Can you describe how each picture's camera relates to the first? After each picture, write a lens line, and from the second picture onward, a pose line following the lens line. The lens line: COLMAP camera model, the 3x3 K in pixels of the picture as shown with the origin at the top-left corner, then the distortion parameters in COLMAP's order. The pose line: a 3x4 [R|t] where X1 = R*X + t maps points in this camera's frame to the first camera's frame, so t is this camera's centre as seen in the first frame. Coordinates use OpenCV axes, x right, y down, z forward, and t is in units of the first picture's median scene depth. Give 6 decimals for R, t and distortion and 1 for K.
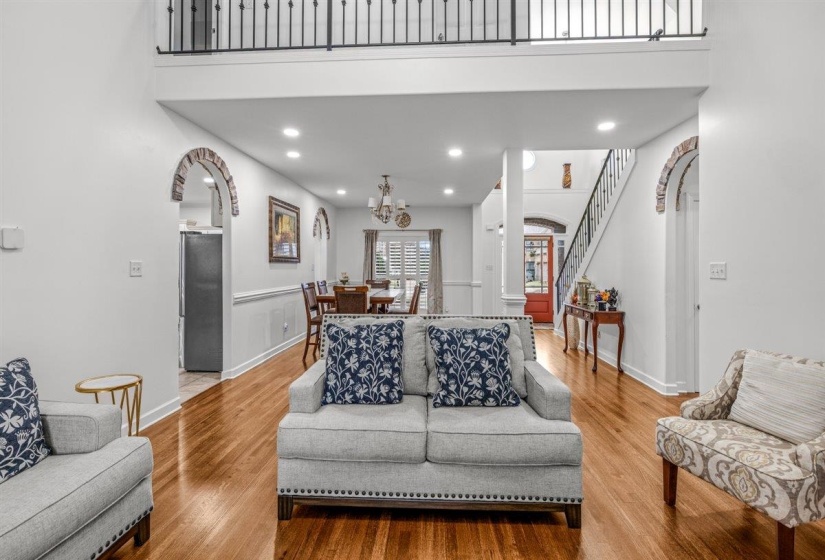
lens RADIAL K [[438.6, 0, 410.4], [0, 438.6, 266.7], [0, 0, 1]] dist [0.000288, 0.000026]
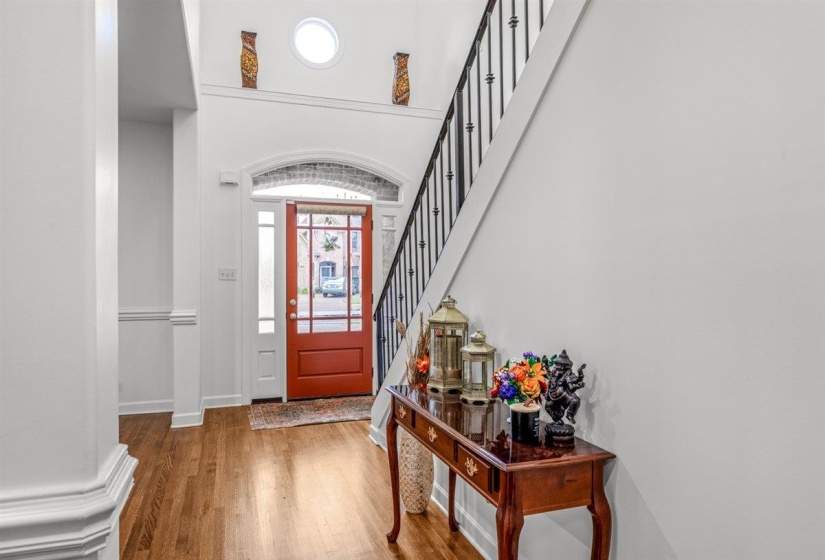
lens RADIAL K [[438.6, 0, 410.4], [0, 438.6, 266.7], [0, 0, 1]] dist [0.000288, 0.000026]
pose [[0.937423, 0.003450, 0.348176, 0.243274], [0.001067, 0.999918, -0.012779, -0.000314], [-0.348191, 0.012350, 0.937342, 0.668555]]
